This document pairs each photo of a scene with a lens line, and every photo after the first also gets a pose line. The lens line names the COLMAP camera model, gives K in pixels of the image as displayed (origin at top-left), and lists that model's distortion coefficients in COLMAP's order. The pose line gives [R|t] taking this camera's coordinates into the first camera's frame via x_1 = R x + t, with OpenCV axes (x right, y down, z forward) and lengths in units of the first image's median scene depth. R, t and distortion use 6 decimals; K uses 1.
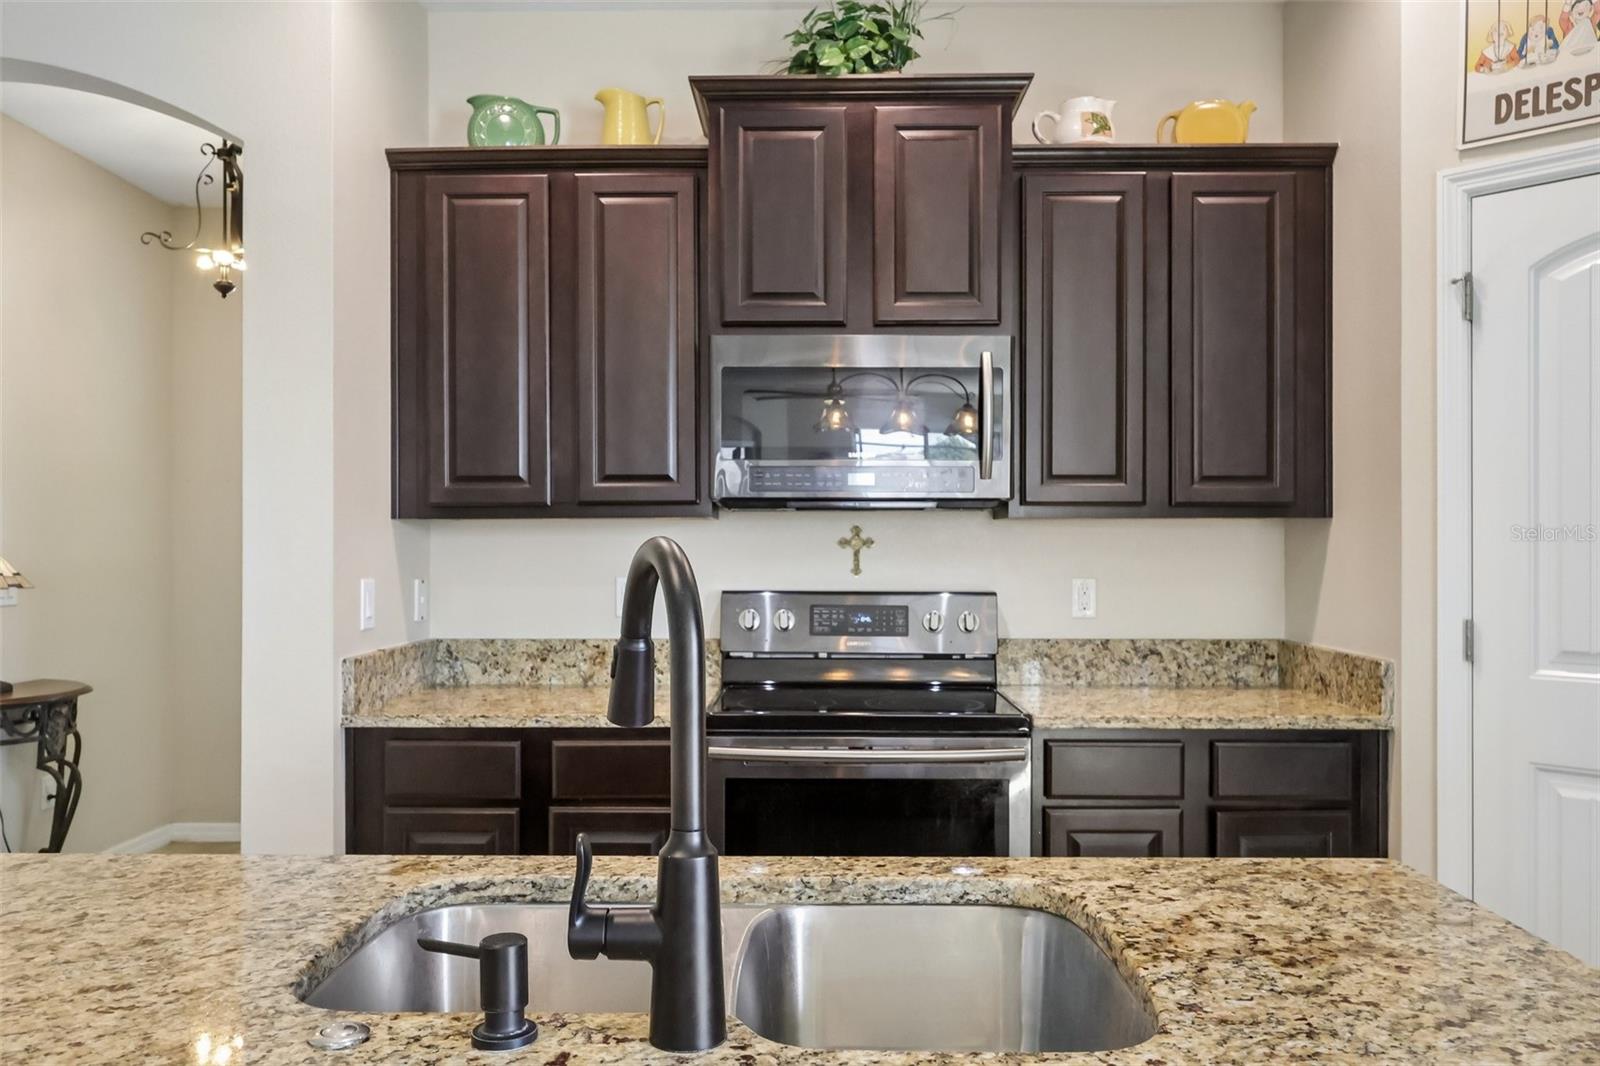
lens RADIAL K [[1213.5, 0, 804.9], [0, 1213.5, 543.7], [0, 0, 1]] dist [-0.006415, 0.006185]
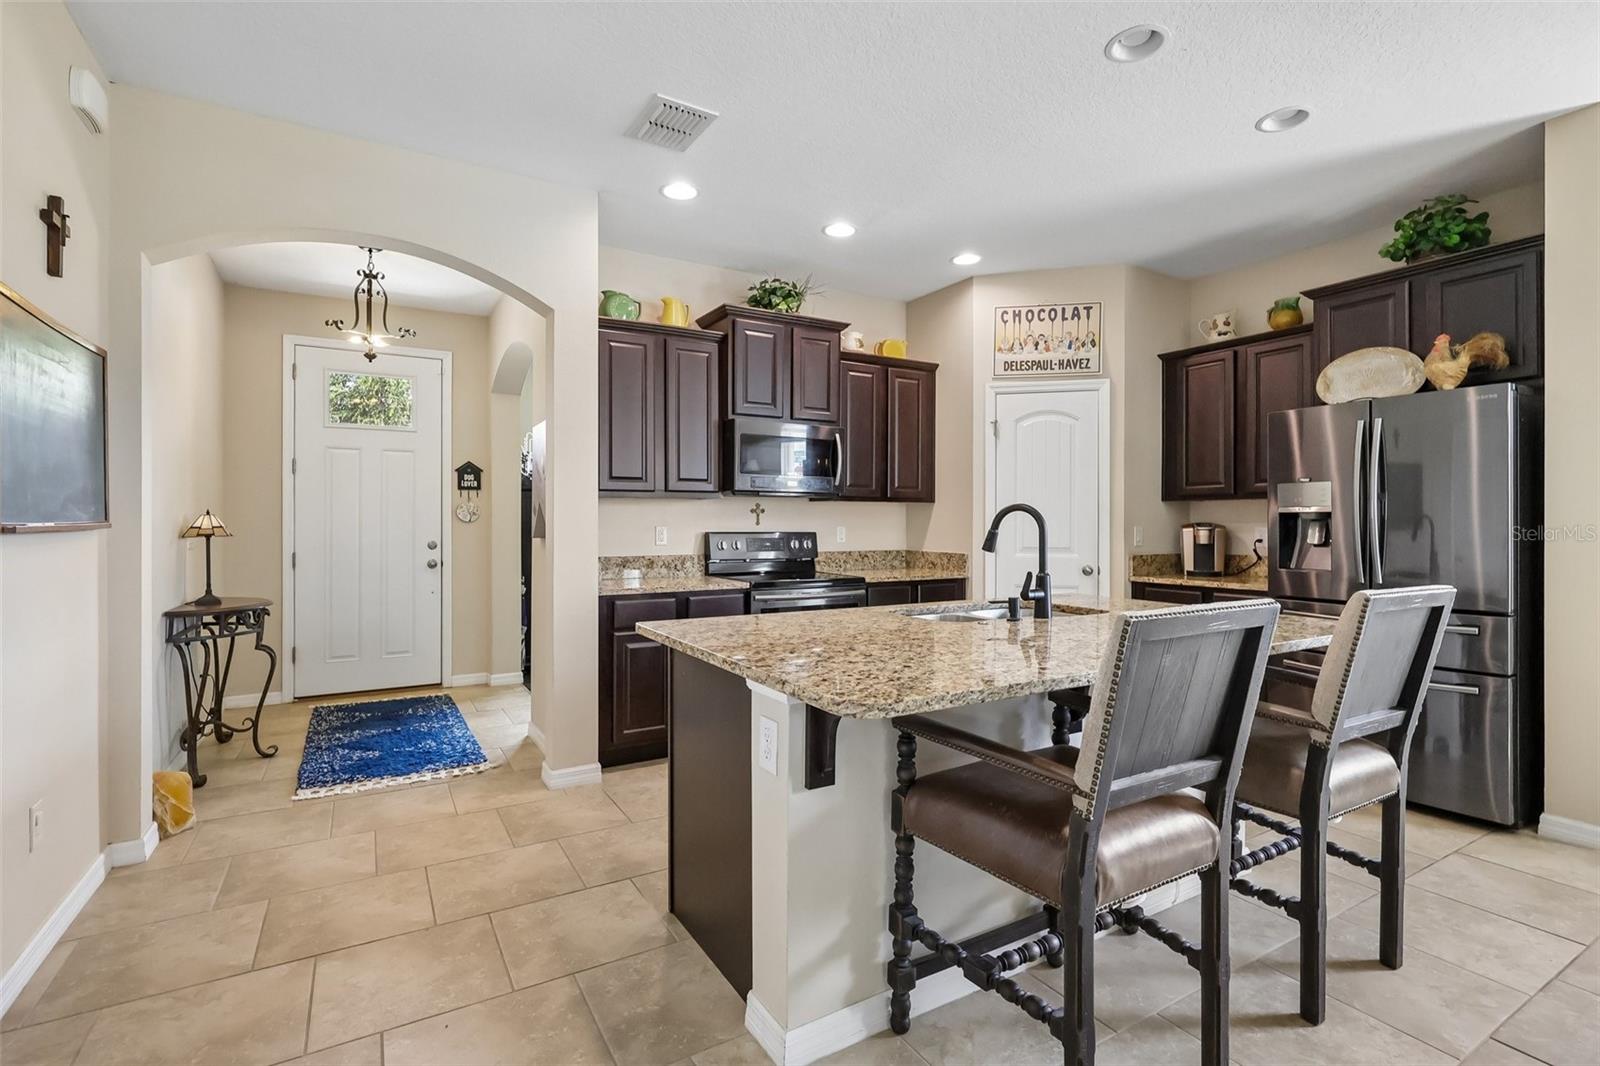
lens RADIAL K [[743.3, 0, 802.1], [0, 743.3, 524.4], [0, 0, 1]] dist [-0.004016, 0.001229]
pose [[0.855347, -0.000828, 0.518055, -0.665535], [-0.002879, 0.999976, 0.006351, 0.016759], [-0.518048, -0.006924, 0.855323, -0.254334]]
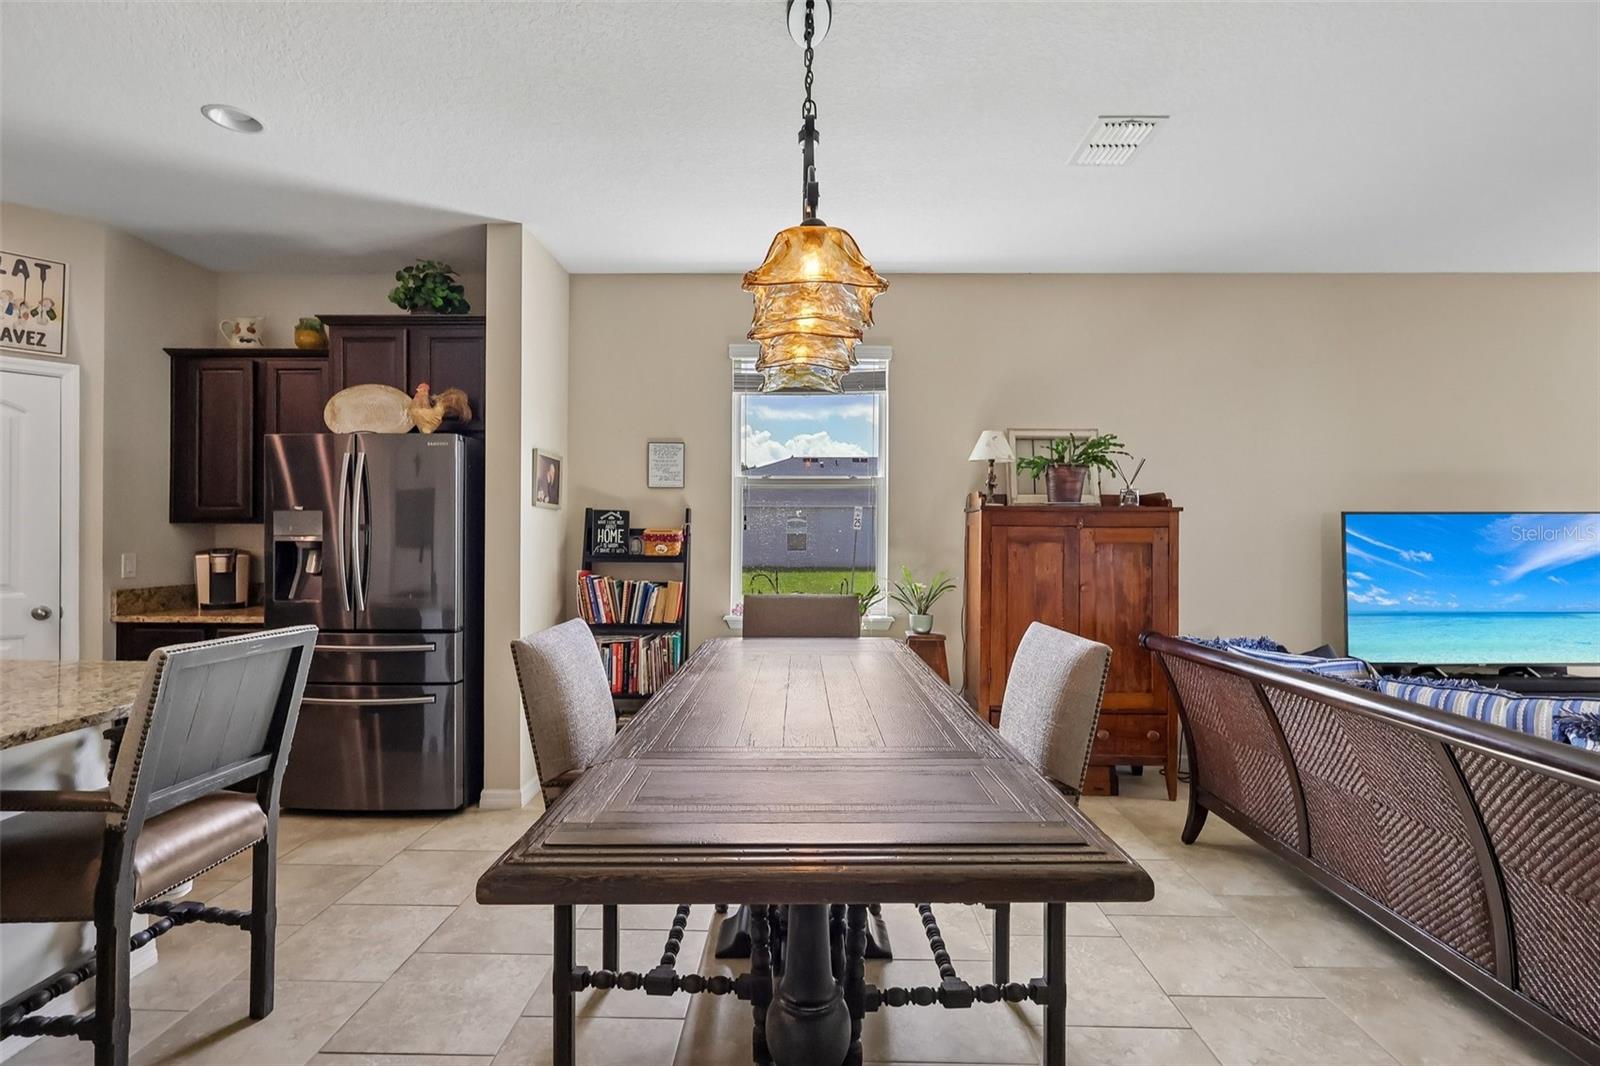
lens RADIAL K [[743.3, 0, 802.2], [0, 743.3, 537.9], [0, 0, 1]] dist [-0.004016, 0.001229]
pose [[0.004378, -0.002236, 0.999988, -0.523706], [-0.010154, 0.999946, 0.002280, -0.011462], [-0.999939, -0.010163, 0.004355, -0.433600]]
